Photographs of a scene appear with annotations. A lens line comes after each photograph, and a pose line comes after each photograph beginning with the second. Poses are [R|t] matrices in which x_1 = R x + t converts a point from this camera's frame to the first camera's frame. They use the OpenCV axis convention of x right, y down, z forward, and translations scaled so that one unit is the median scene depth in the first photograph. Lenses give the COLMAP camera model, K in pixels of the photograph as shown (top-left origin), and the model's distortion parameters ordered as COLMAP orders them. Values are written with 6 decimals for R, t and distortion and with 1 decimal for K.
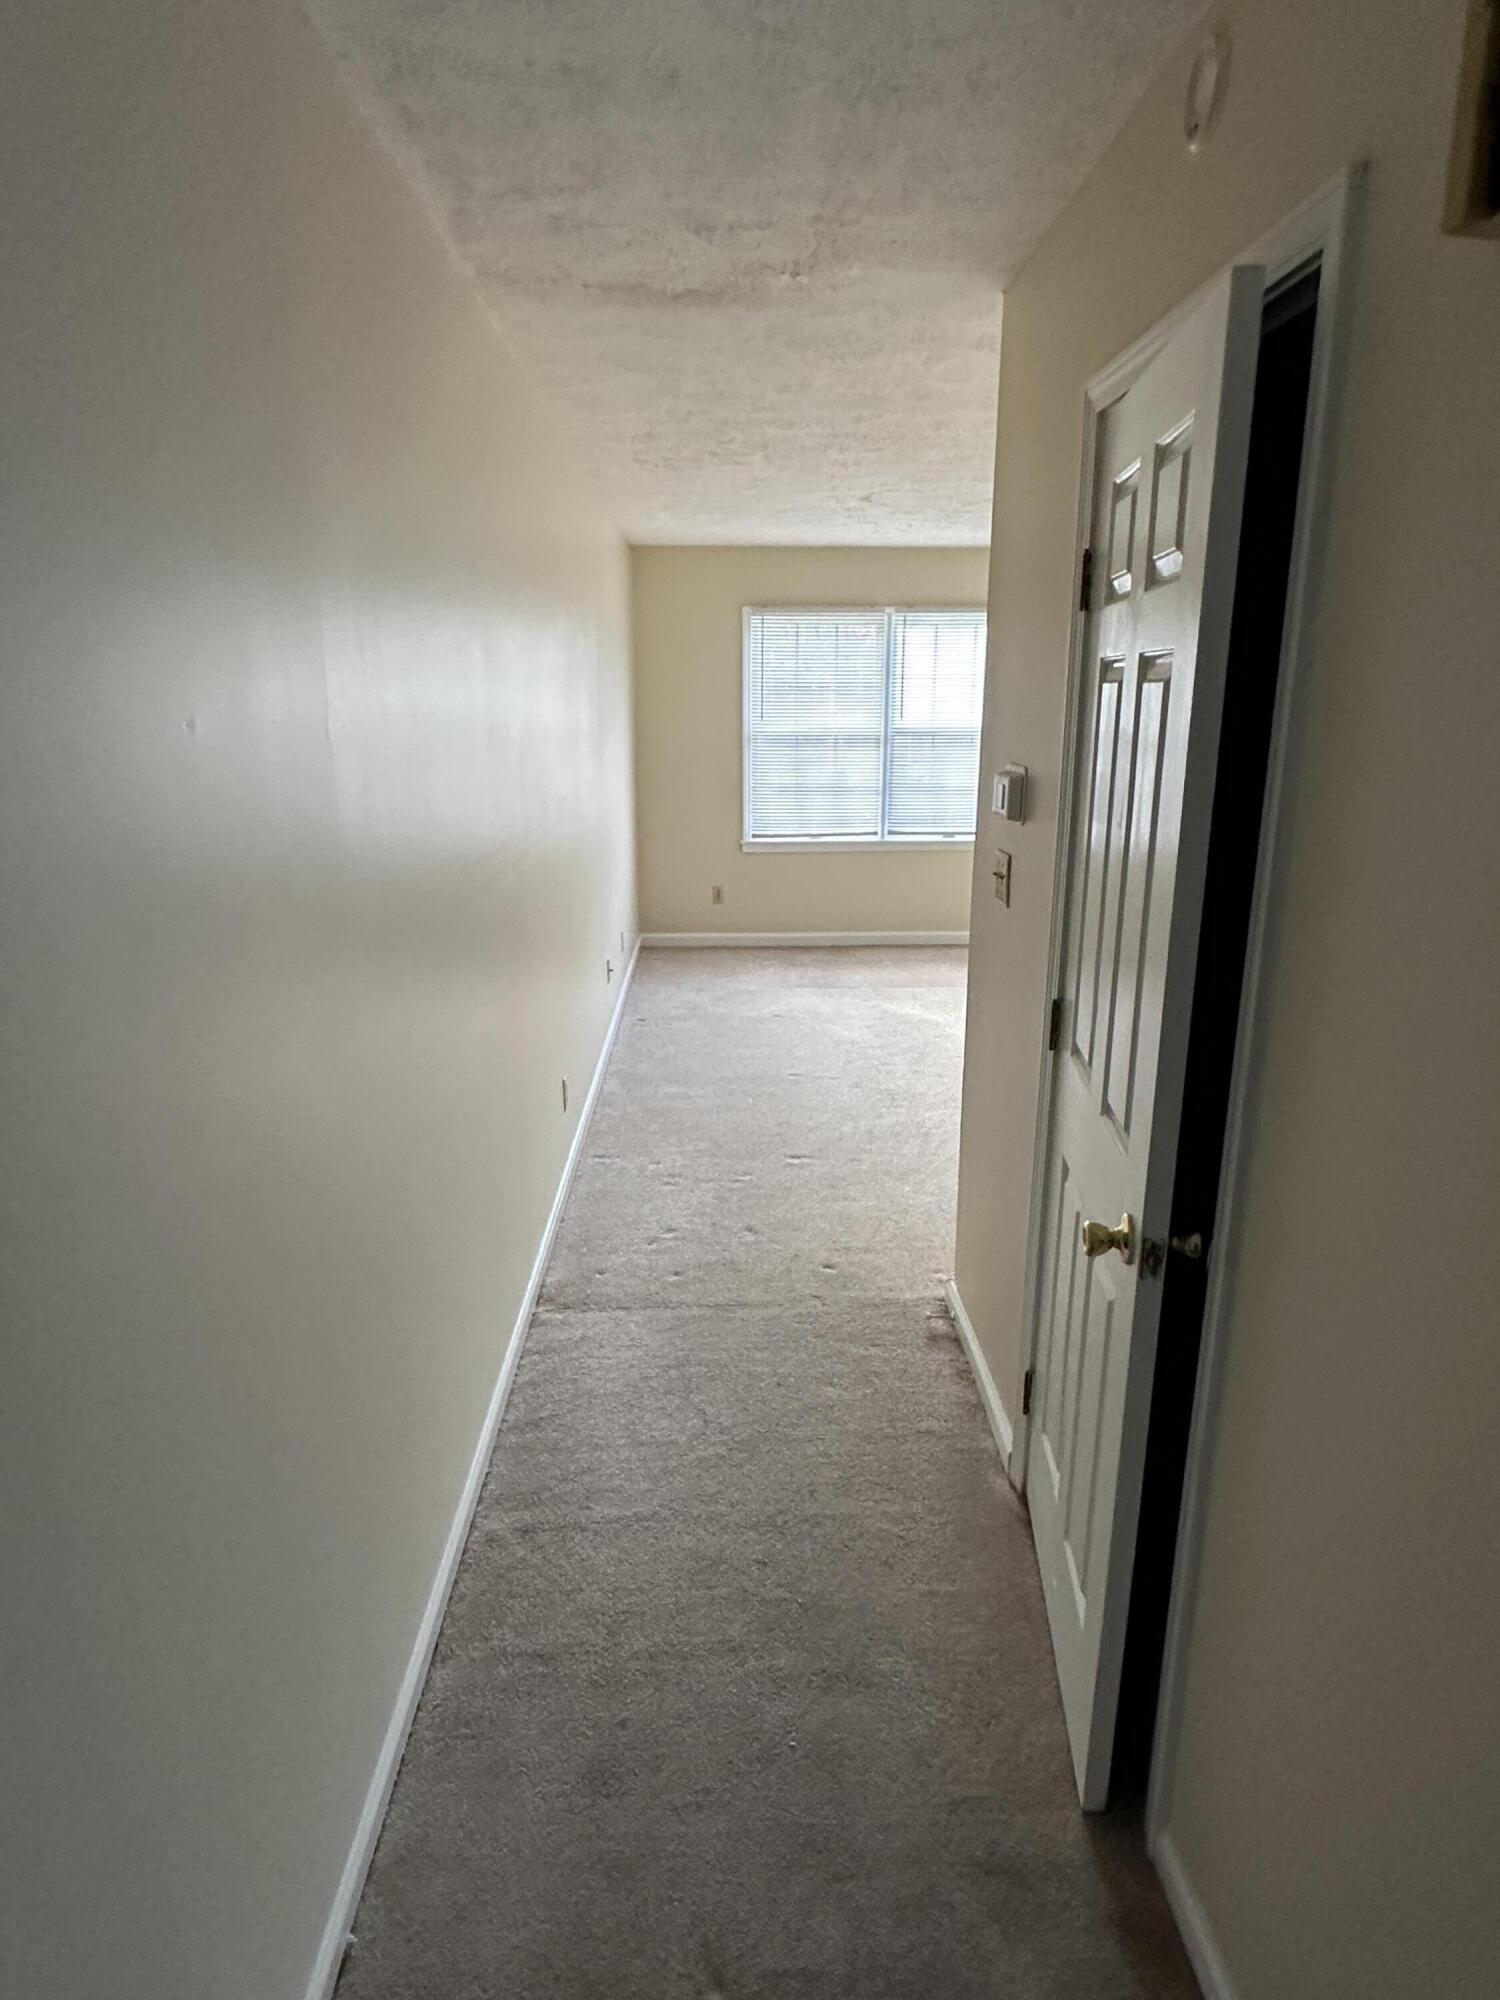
lens RADIAL K [[1165.4, 0, 749.2], [0, 1165.4, 1002.0], [0, 0, 1]] dist [-0.012717, 0.001047]
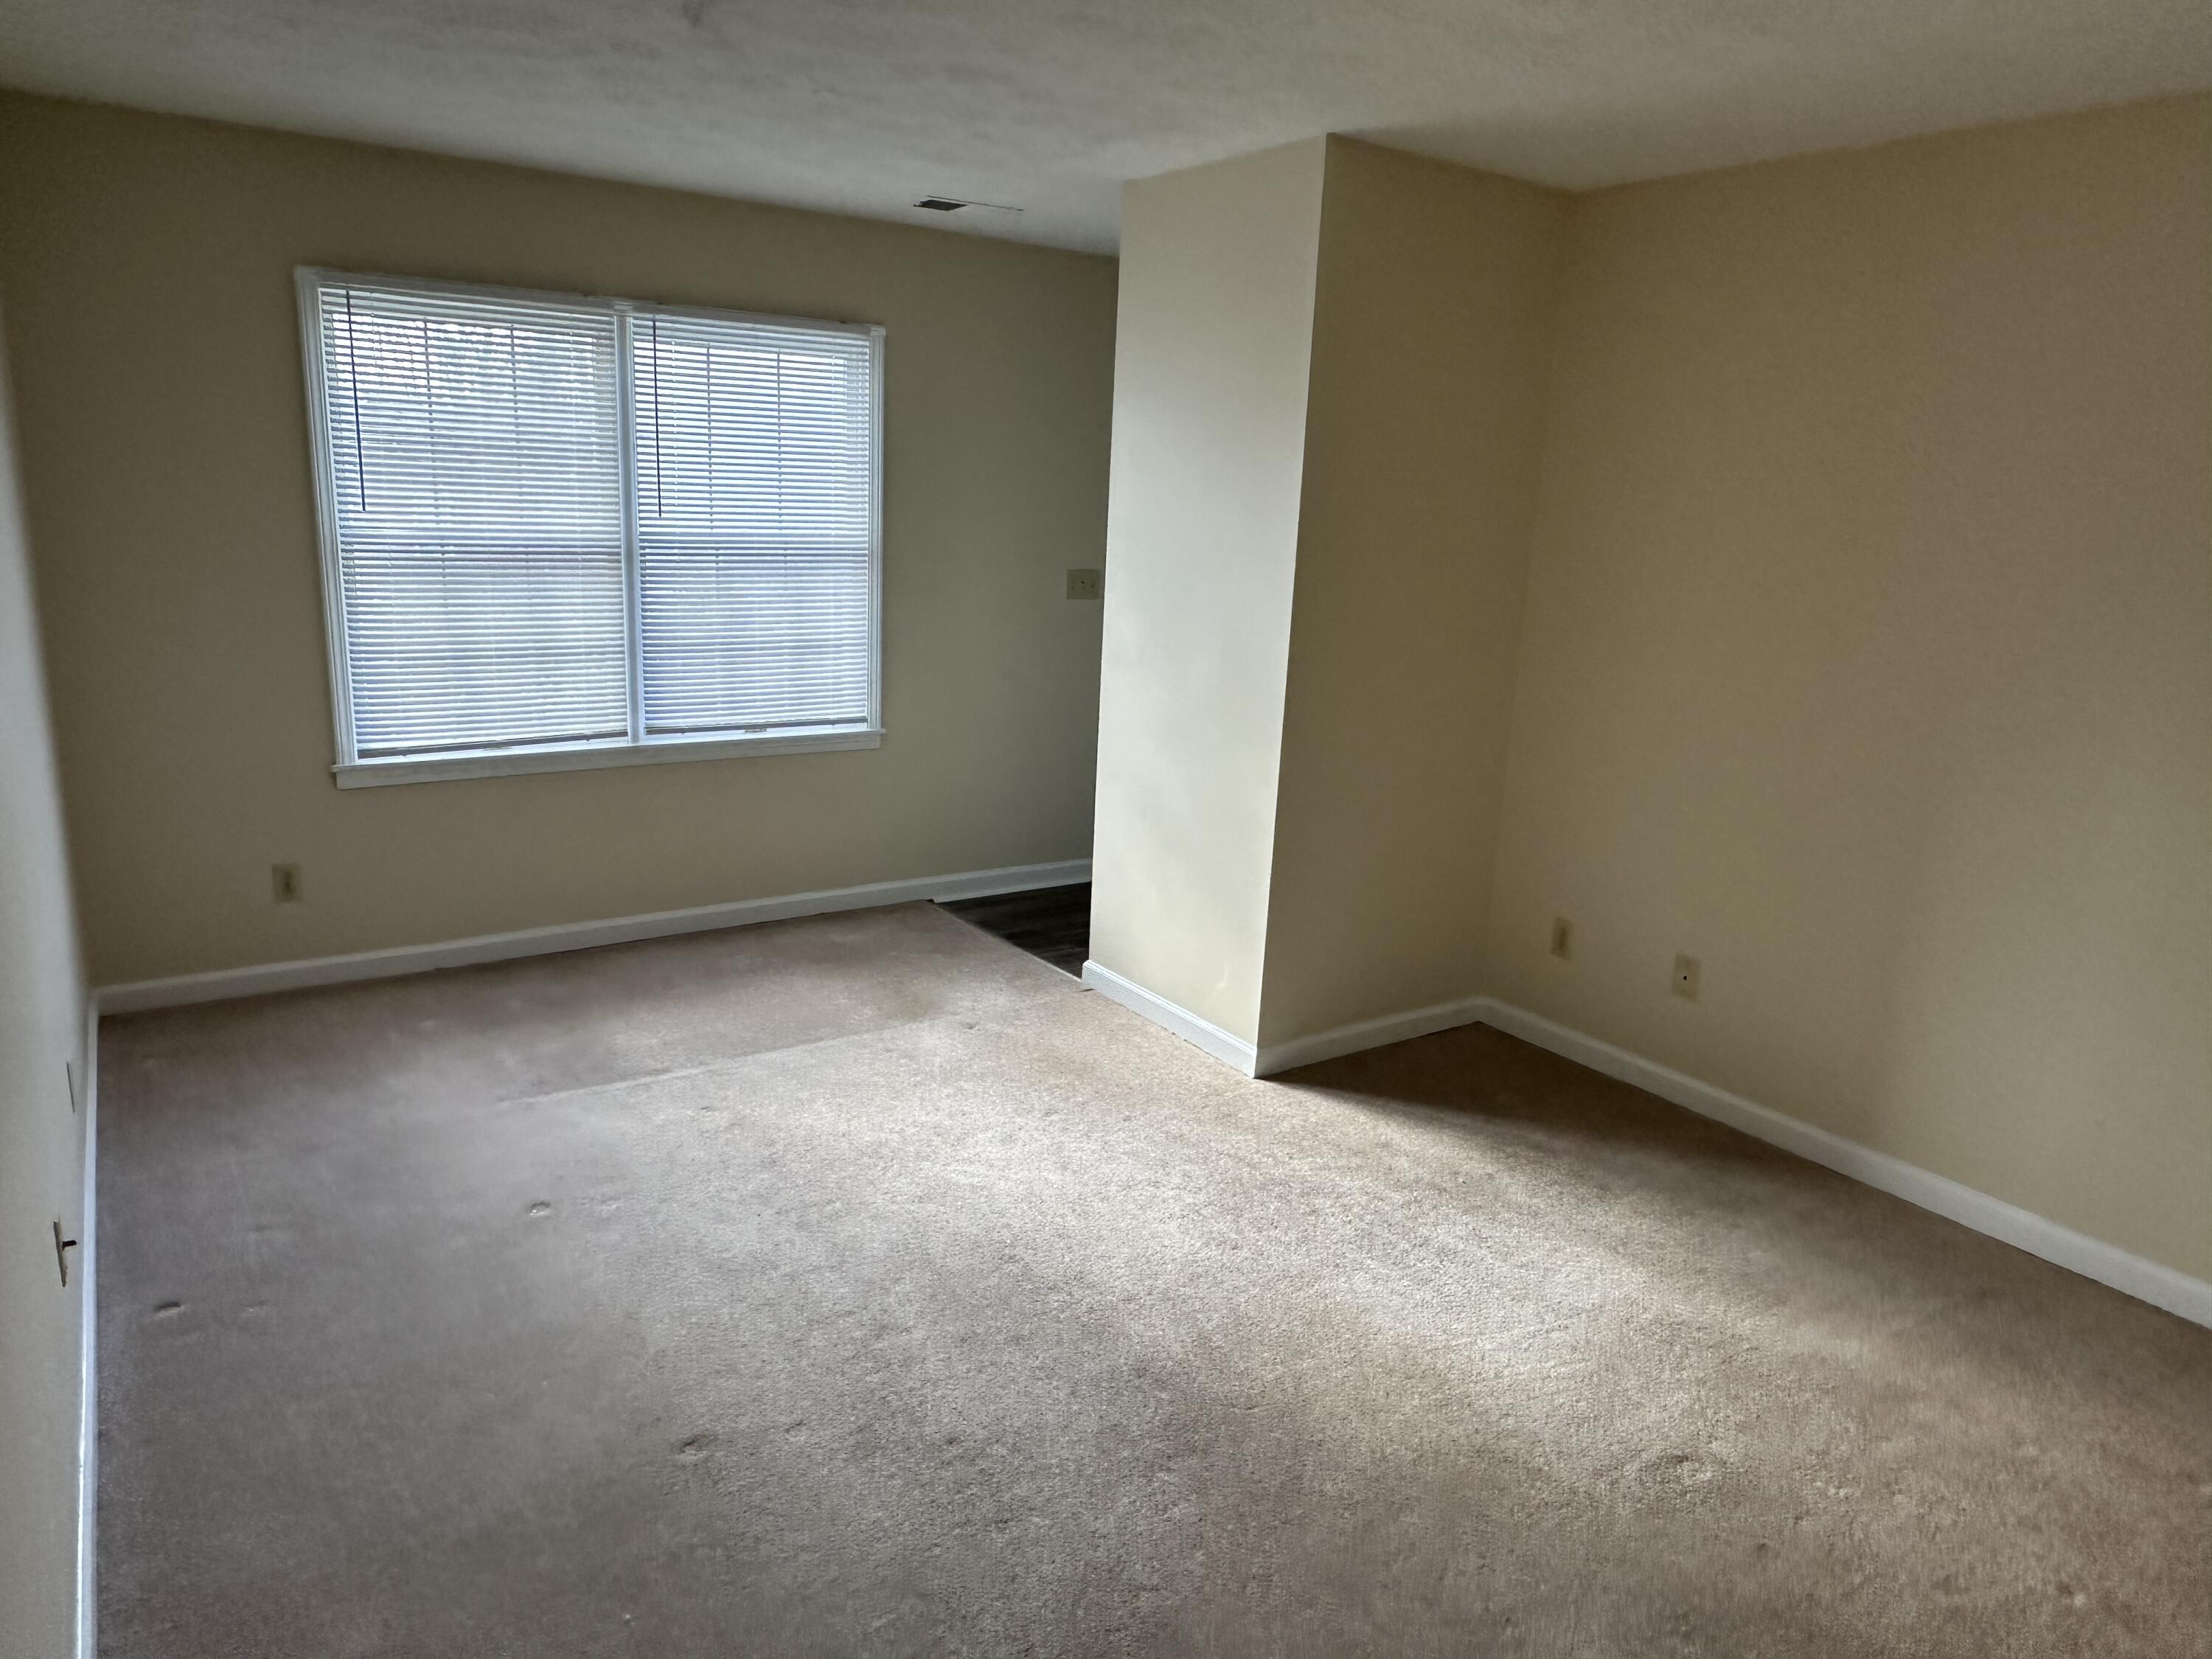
lens RADIAL K [[1413.1, 0, 1089.6], [0, 1413.1, 819.7], [0, 0, 1]] dist [0.005654, -0.007450]
pose [[0.841812, -0.088243, 0.532509, -0.058517], [0.096795, 0.995233, 0.011905, -0.097676], [-0.531022, 0.041522, 0.846340, 0.369534]]
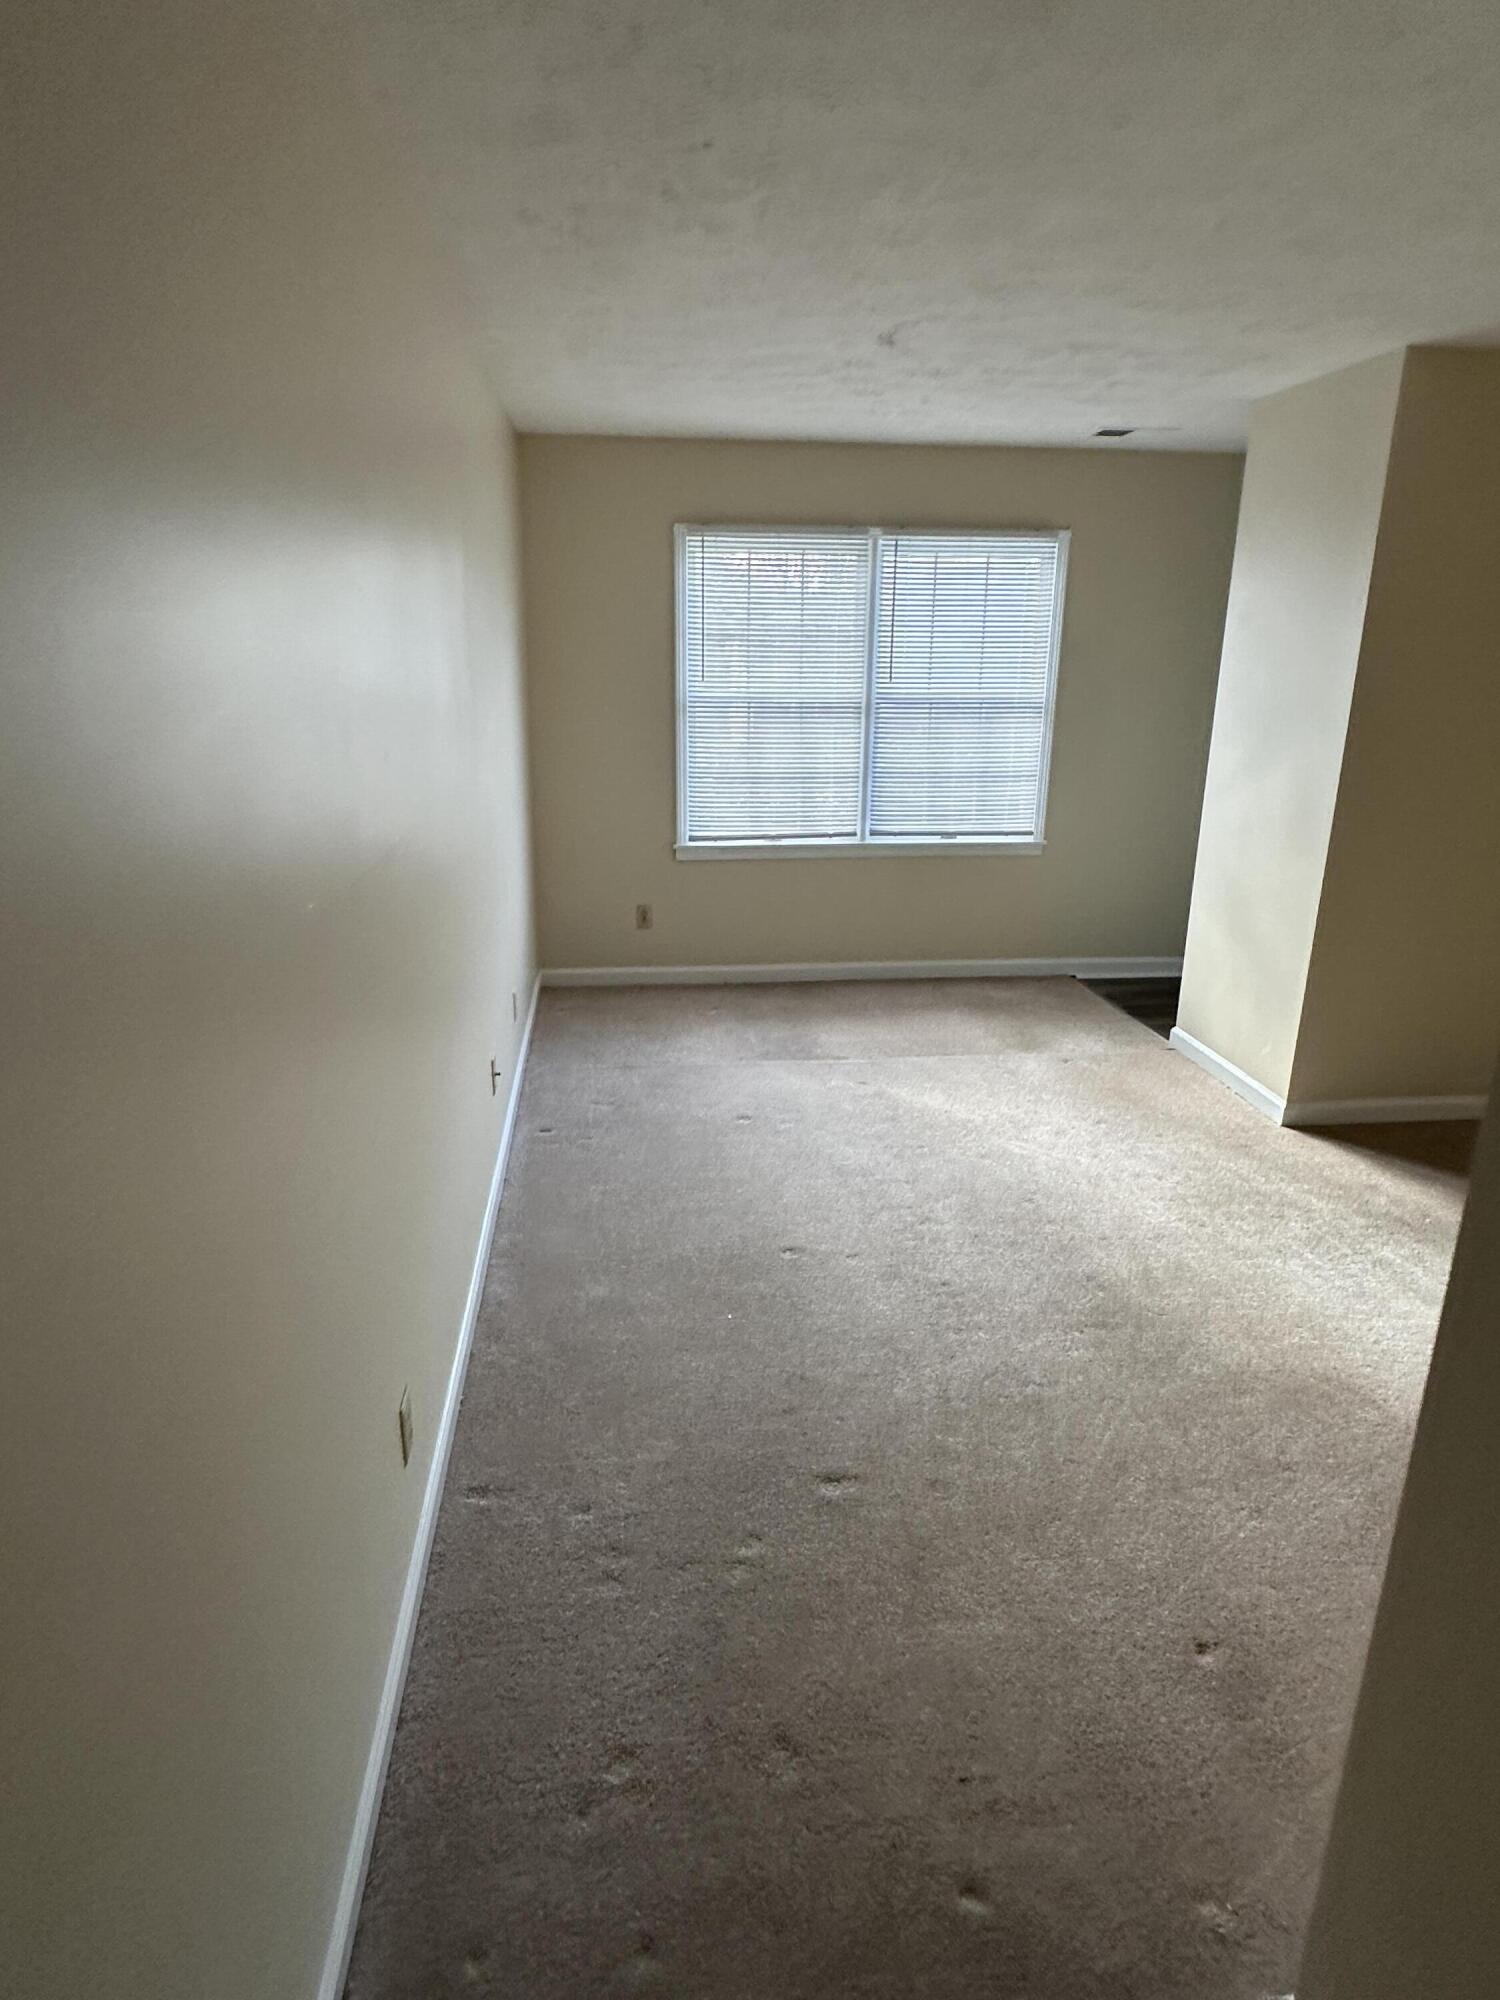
lens RADIAL K [[1165.4, 0, 739.3], [0, 1165.4, 1004.3], [0, 0, 1]] dist [-0.012717, 0.001047]
pose [[0.996846, -0.014306, 0.078055, -0.026362], [0.011073, 0.999069, 0.041693, -0.070145], [-0.078579, -0.040697, 0.996077, 0.263496]]
